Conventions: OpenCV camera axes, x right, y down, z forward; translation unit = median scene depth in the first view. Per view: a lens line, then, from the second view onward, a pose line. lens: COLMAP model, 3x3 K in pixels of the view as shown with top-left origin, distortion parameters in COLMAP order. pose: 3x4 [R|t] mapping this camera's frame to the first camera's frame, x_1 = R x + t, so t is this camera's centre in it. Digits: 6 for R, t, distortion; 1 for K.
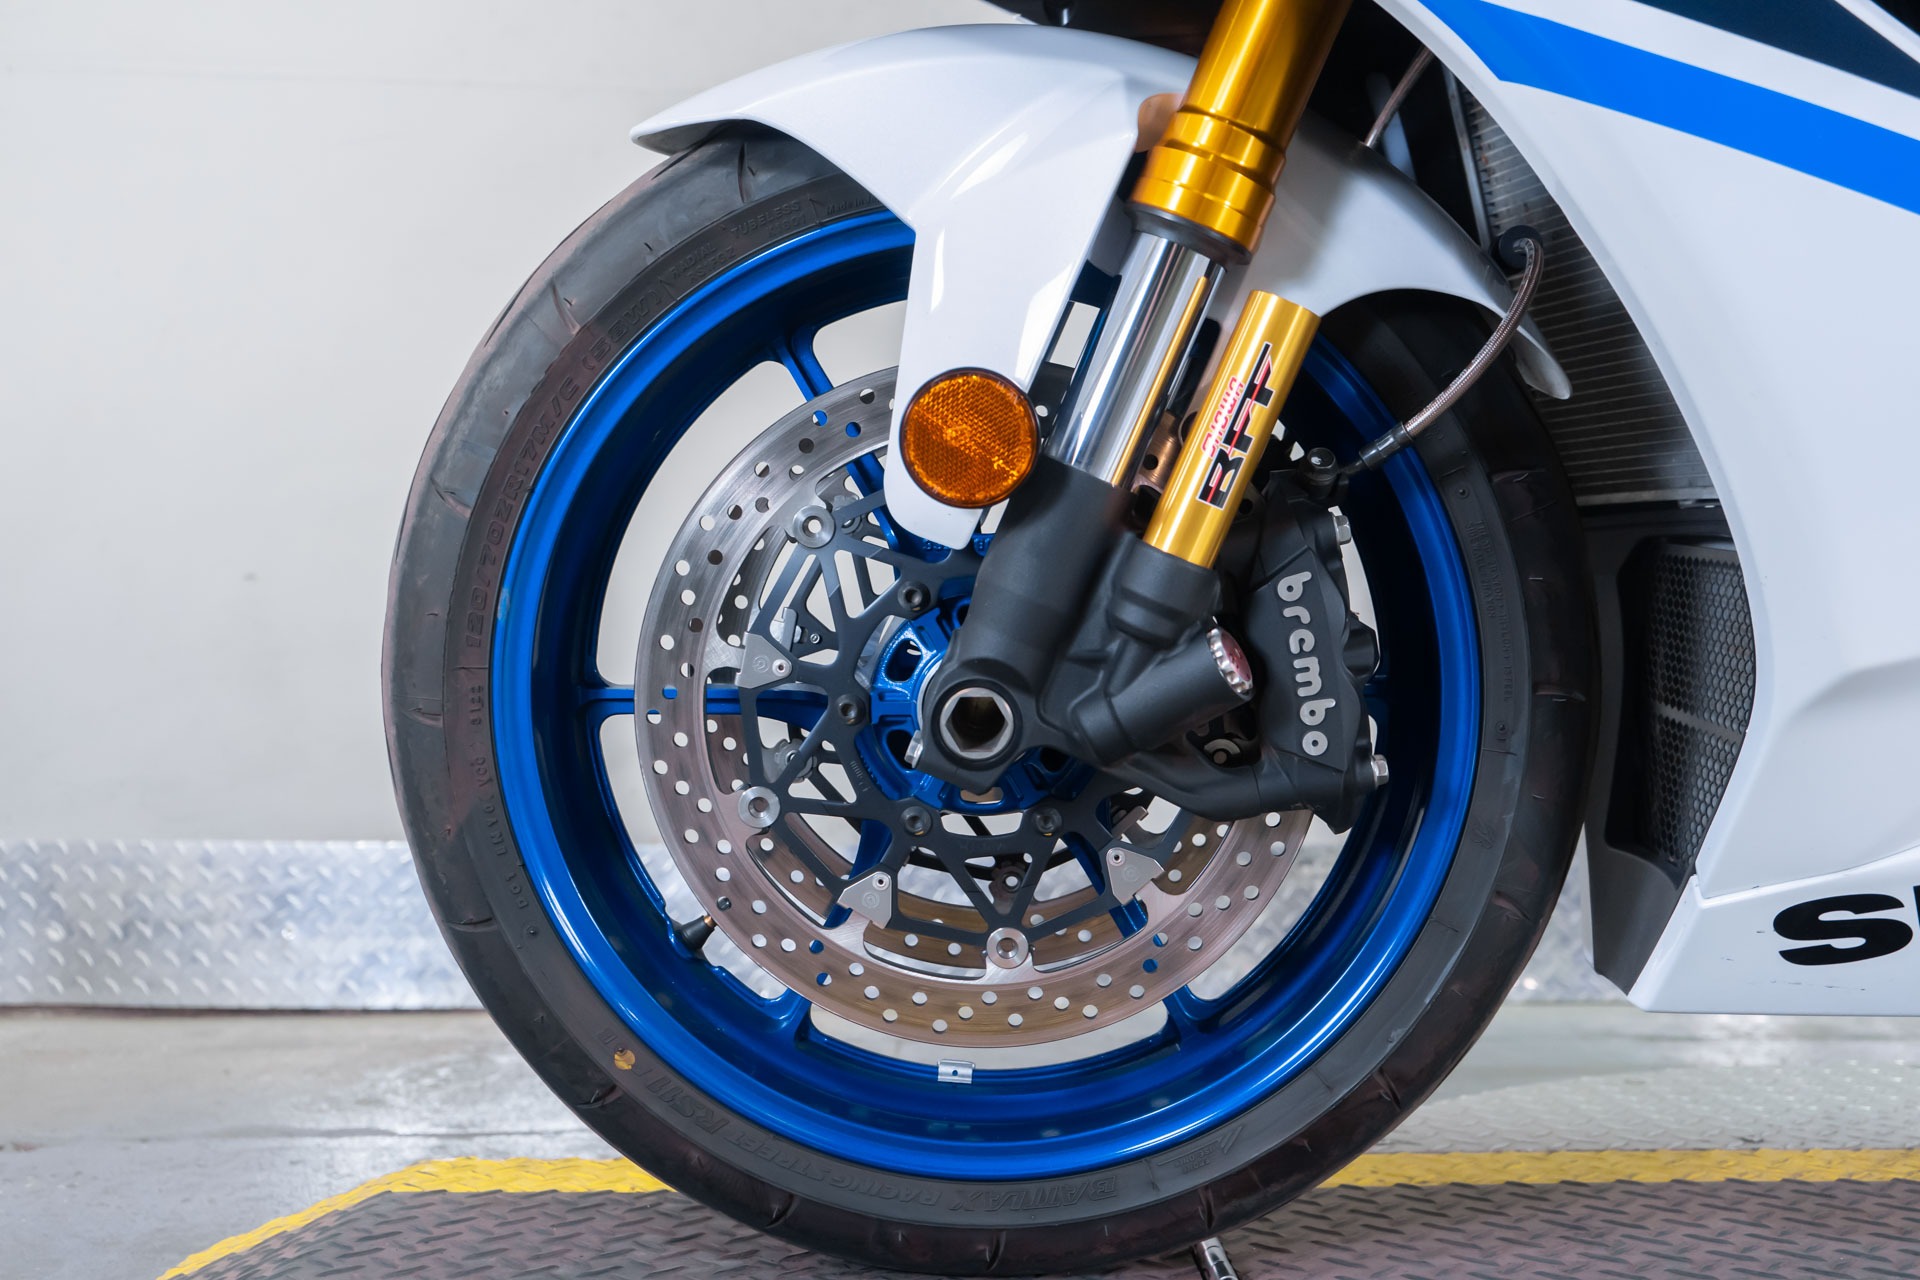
lens RADIAL K [[1813.1, 0, 978.4], [0, 1813.1, 650.7], [0, 0, 1]] dist [0.004976, 0.000000]
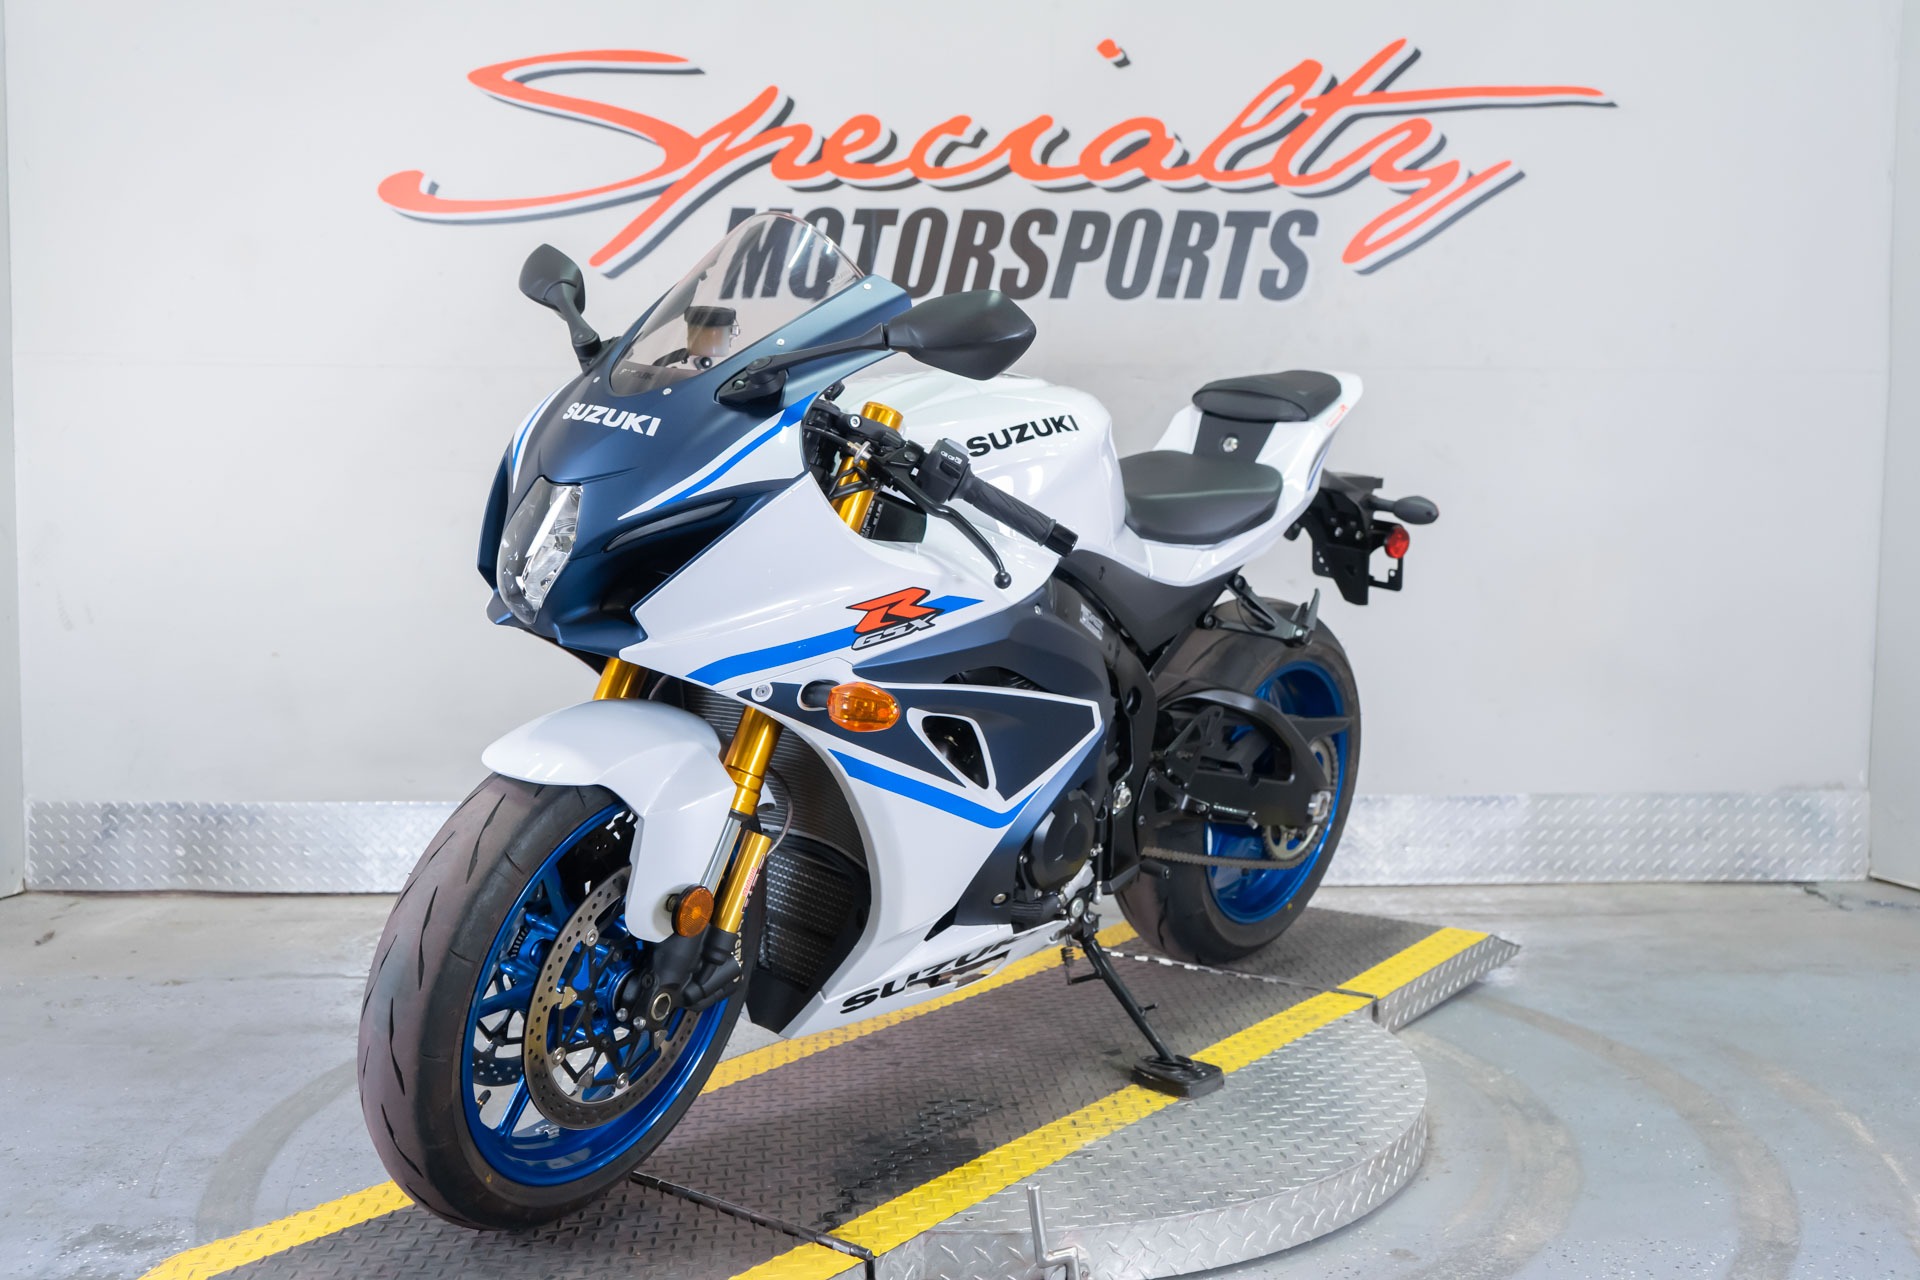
lens RADIAL K [[1813.1, 0, 958.5], [0, 1813.1, 630.4], [0, 0, 1]] dist [0.004976, 0.000000]
pose [[0.998686, -0.007142, -0.050747, 0.364442], [0.013494, 0.991943, 0.125960, -0.284248], [0.049438, -0.126480, 0.990736, -0.735985]]
